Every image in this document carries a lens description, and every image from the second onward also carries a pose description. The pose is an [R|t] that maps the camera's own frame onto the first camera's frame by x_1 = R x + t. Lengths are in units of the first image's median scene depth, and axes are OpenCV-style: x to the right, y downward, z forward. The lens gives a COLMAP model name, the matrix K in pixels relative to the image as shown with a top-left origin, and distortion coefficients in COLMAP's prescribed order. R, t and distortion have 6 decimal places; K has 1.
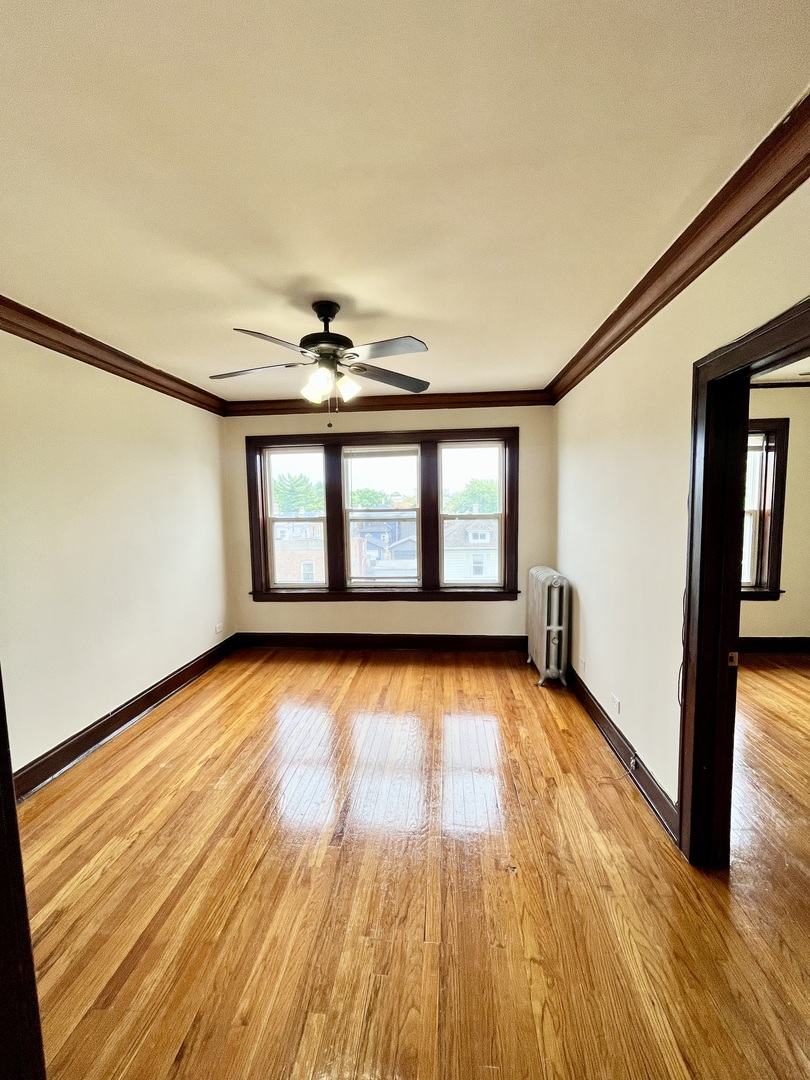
lens RADIAL K [[439.5, 0, 405.0], [0, 439.5, 540.0], [0, 0, 1]] dist [-0.000719, -0.000116]
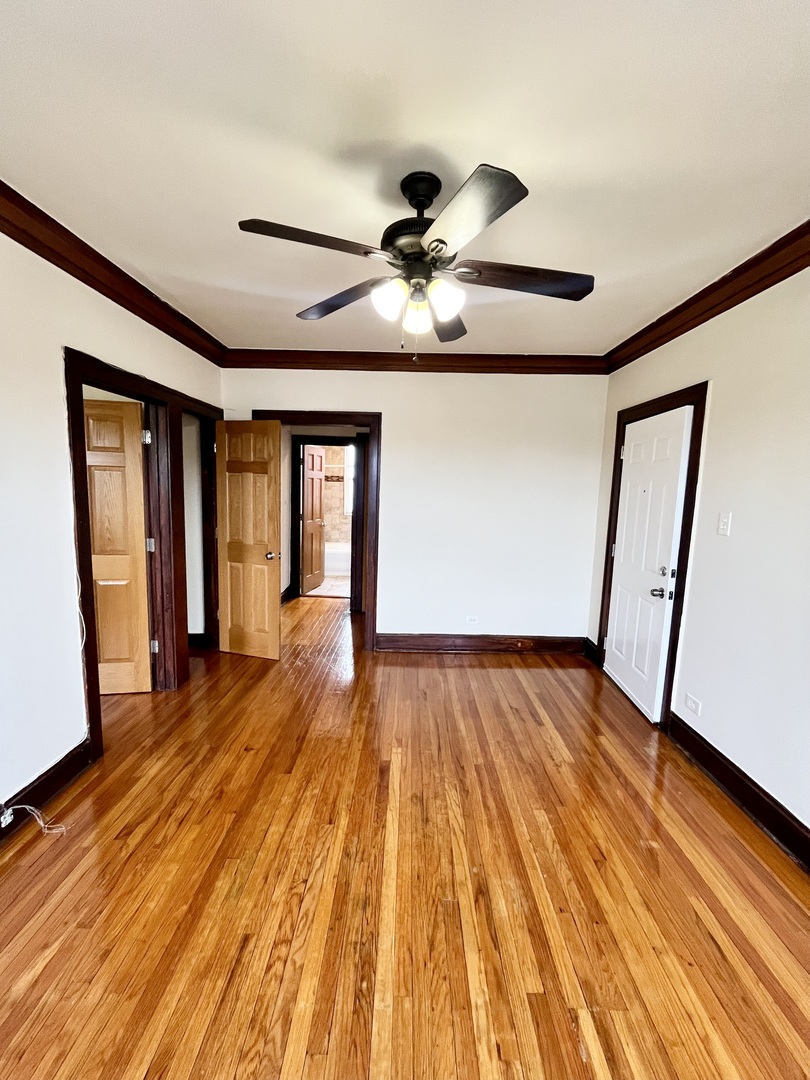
lens RADIAL K [[439.5, 0, 405.0], [0, 439.5, 540.0], [0, 0, 1]] dist [-0.000719, -0.000116]
pose [[-0.996849, -0.002175, -0.079290, -0.100369], [-0.018791, 0.977644, 0.209427, -0.129053], [0.077062, 0.210257, -0.974604, 1.764225]]
